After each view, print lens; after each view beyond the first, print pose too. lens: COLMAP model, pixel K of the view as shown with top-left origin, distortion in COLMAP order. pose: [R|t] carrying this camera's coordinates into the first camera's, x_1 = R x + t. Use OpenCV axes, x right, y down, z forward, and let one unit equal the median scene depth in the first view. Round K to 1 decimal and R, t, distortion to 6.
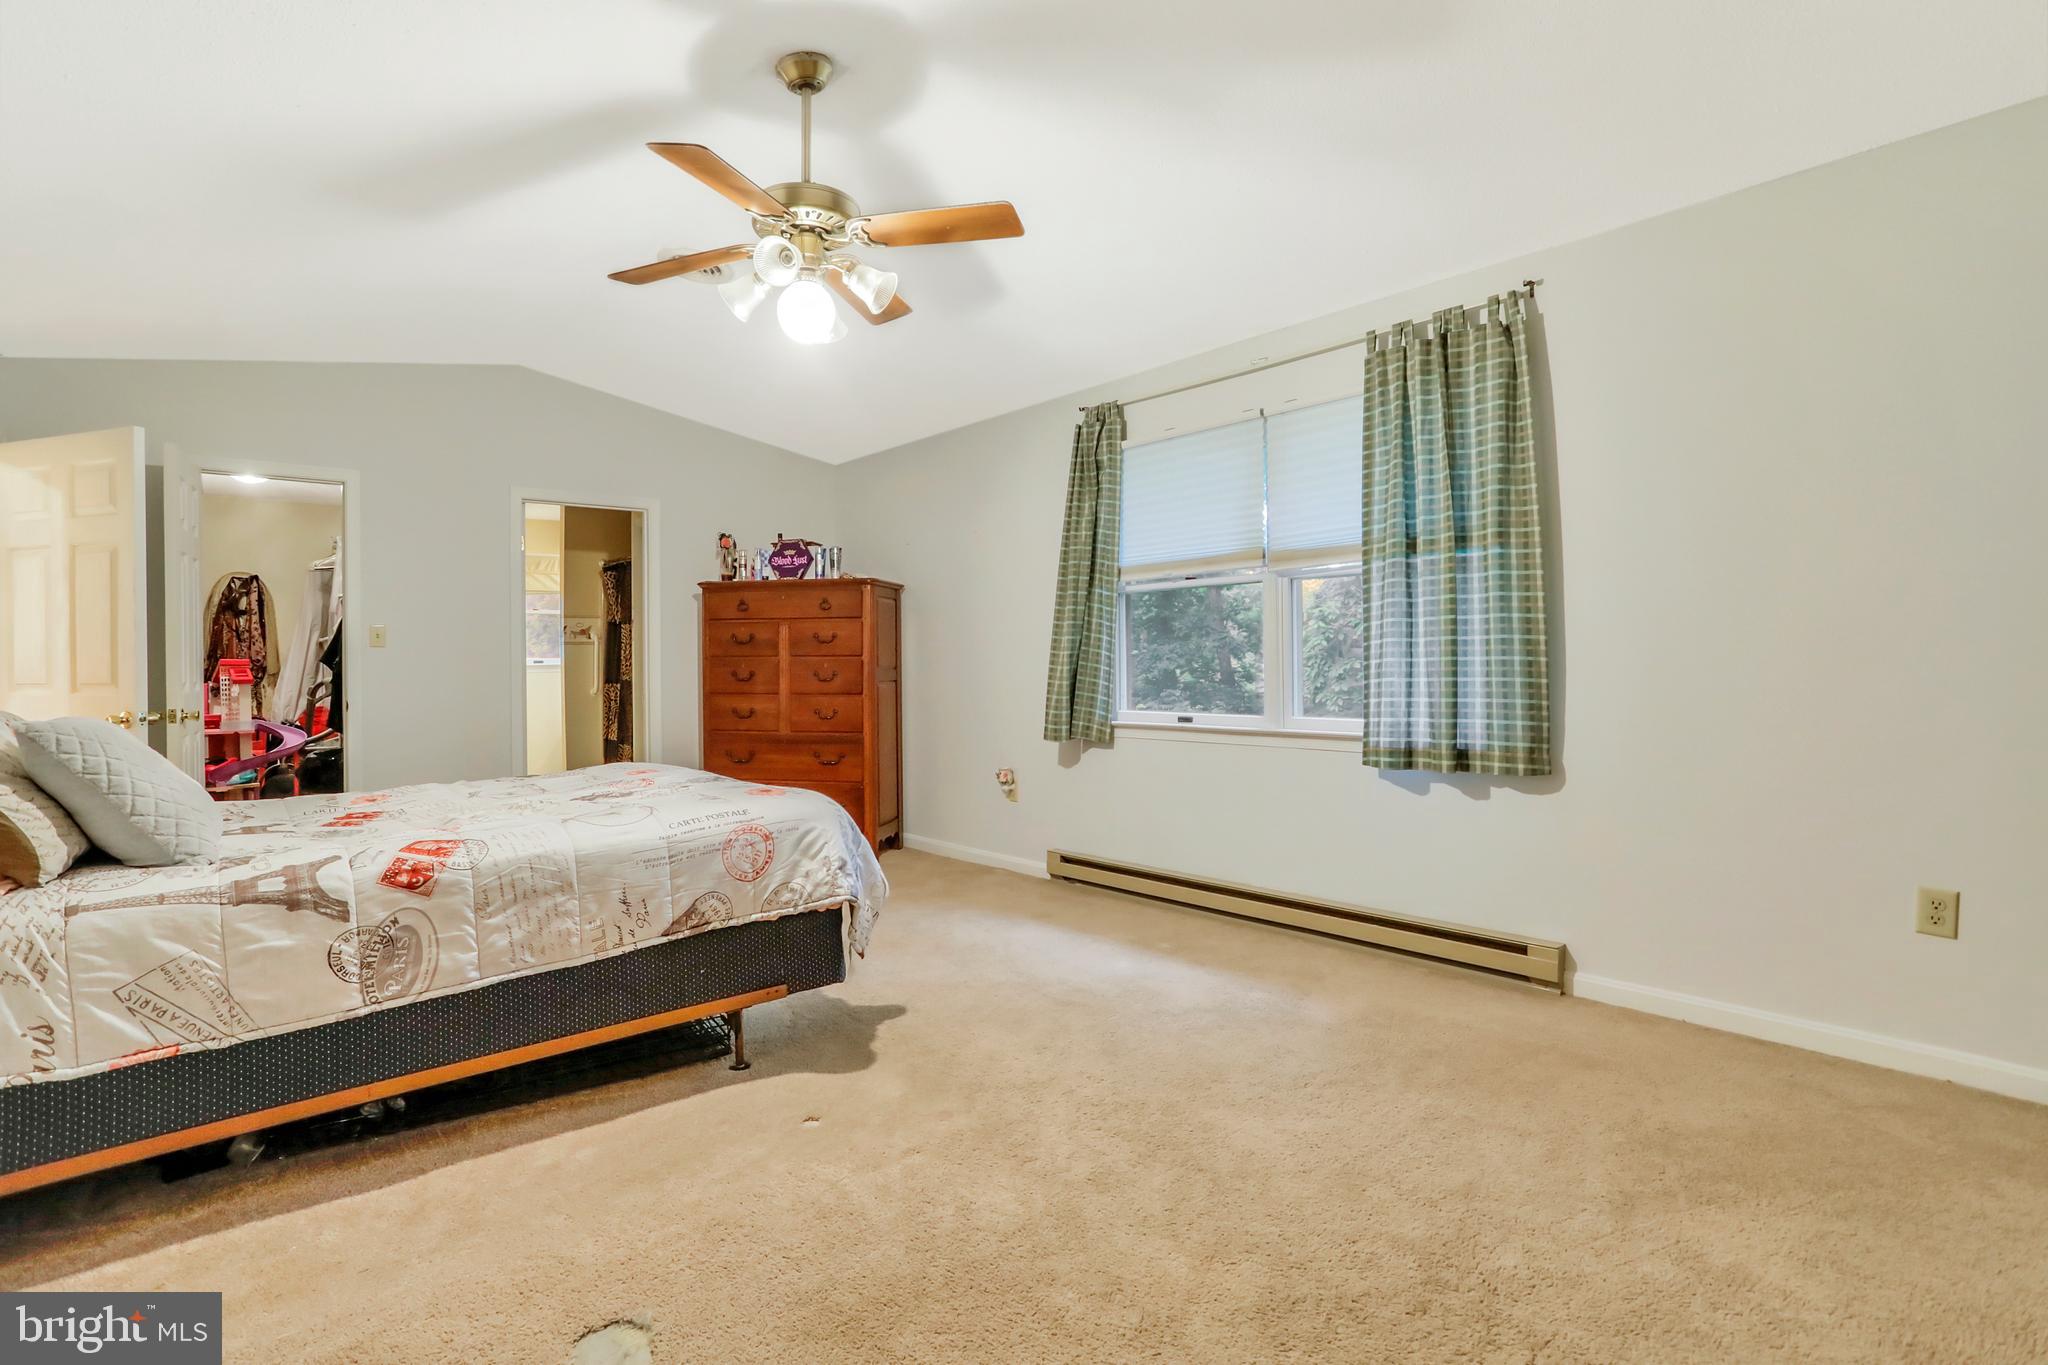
lens RADIAL K [[989.0, 0, 1024.6], [0, 989.0, 677.0], [0, 0, 1]] dist [-0.026369, 0.014573]
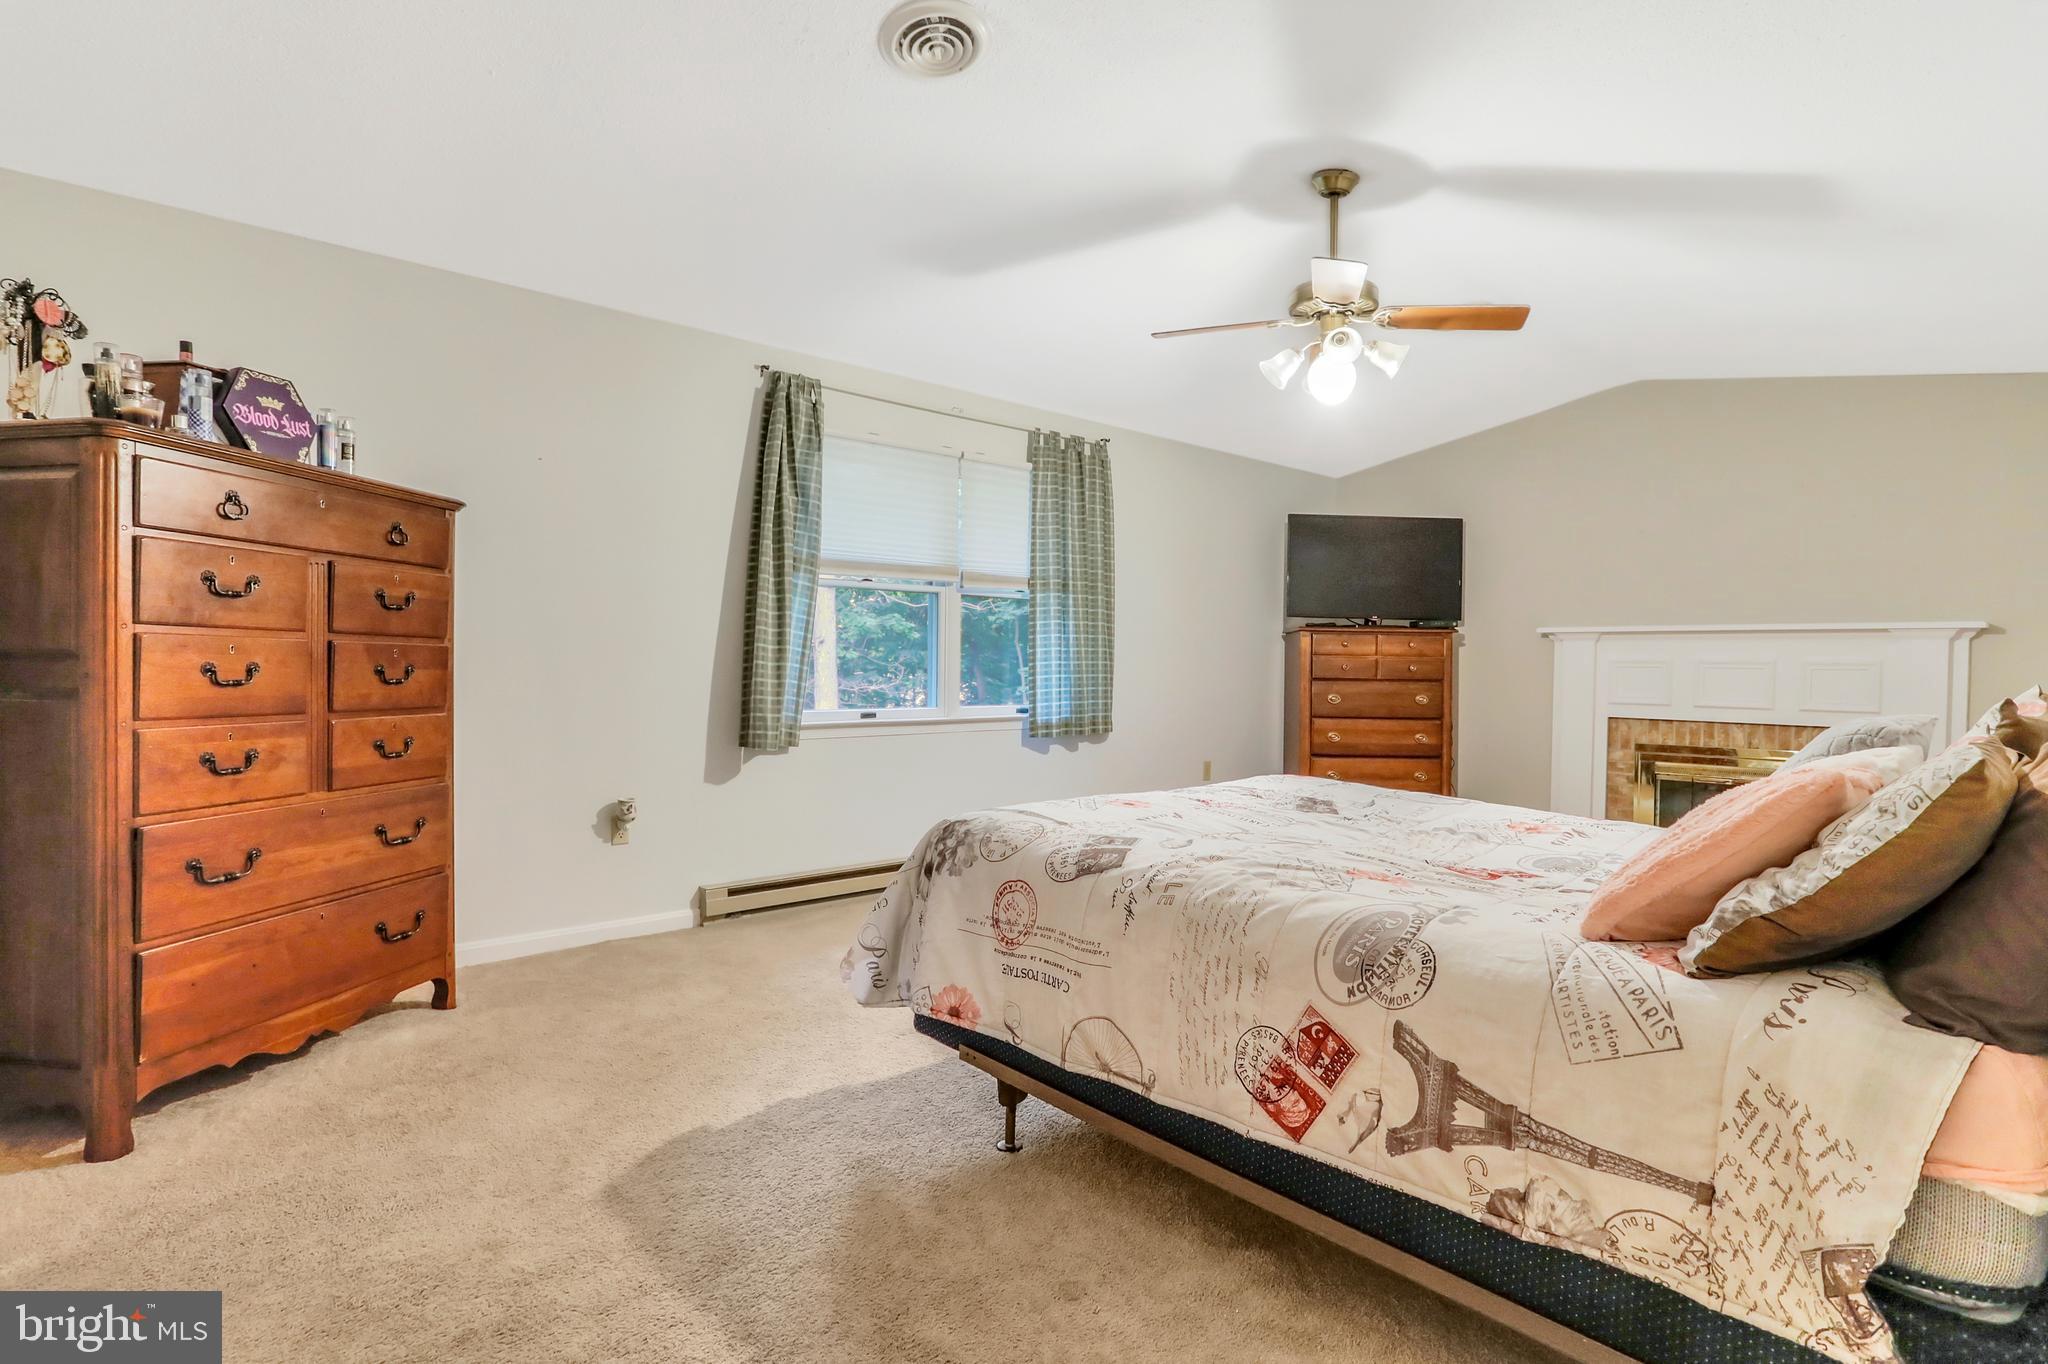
lens RADIAL K [[989.0, 0, 1021.2], [0, 989.0, 677.3], [0, 0, 1]] dist [-0.026369, 0.014573]
pose [[0.013545, -0.008060, 0.999876, -0.804893], [-0.003969, 0.999959, 0.008114, -0.005488], [-0.999900, -0.004079, 0.013512, 0.760087]]
